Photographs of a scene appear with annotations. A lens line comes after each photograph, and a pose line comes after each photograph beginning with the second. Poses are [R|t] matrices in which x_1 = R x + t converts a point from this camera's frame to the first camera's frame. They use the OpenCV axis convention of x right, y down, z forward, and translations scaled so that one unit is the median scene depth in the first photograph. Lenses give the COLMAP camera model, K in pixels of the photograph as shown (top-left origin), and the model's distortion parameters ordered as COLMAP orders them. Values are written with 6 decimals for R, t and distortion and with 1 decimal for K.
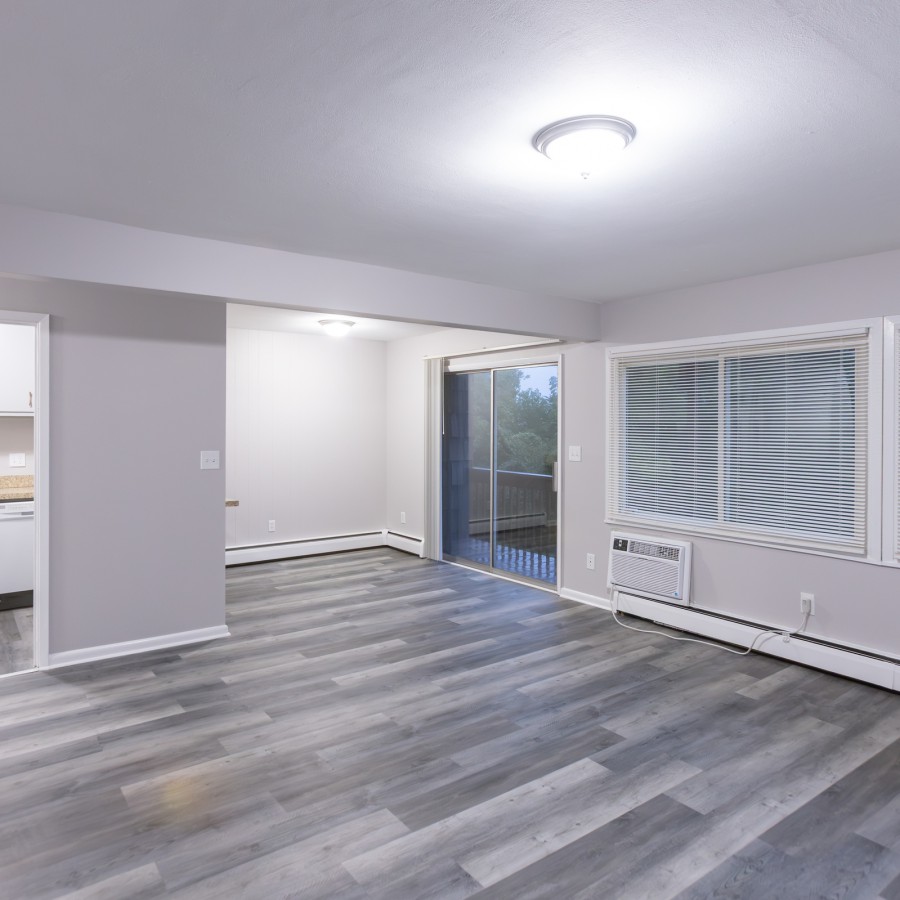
lens RADIAL K [[621.8, 0, 450.0], [0, 621.8, 450.0], [0, 0, 1]] dist [-0.002468, 0.000300]
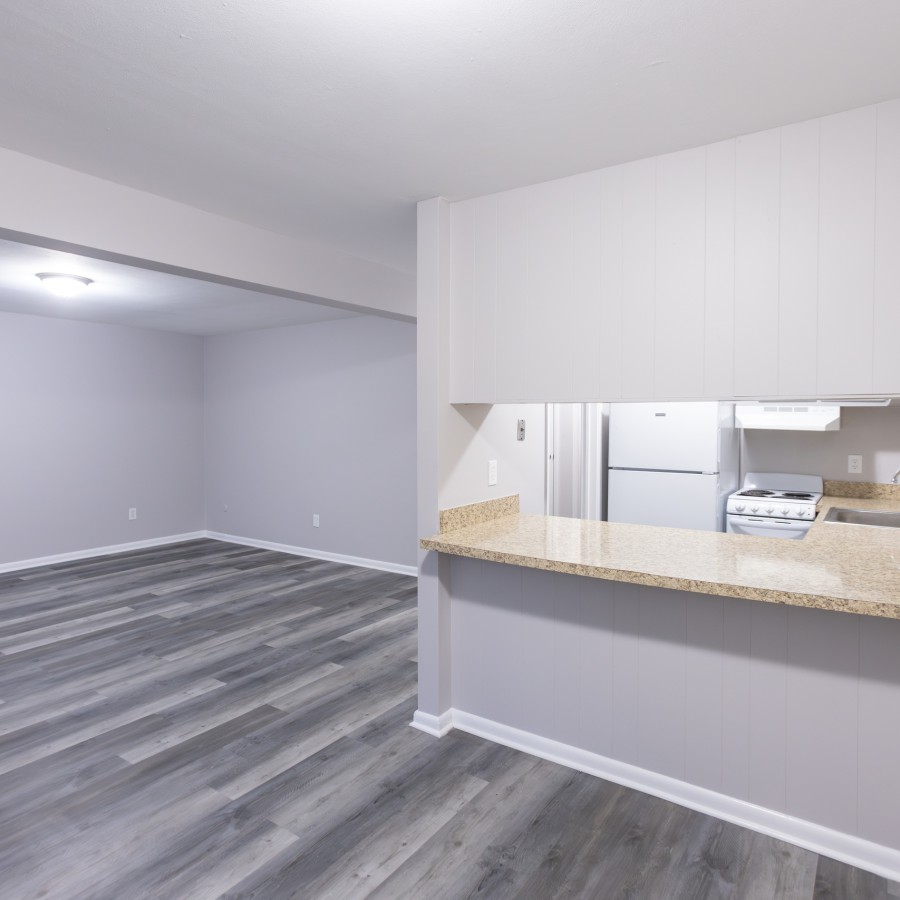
lens RADIAL K [[621.8, 0, 450.0], [0, 621.8, 450.0], [0, 0, 1]] dist [-0.002468, 0.000300]
pose [[-0.957378, 0.004493, -0.288804, -0.279753], [-0.019799, 0.996506, 0.081137, -0.071301], [0.288160, 0.083397, -0.953944, 2.237192]]
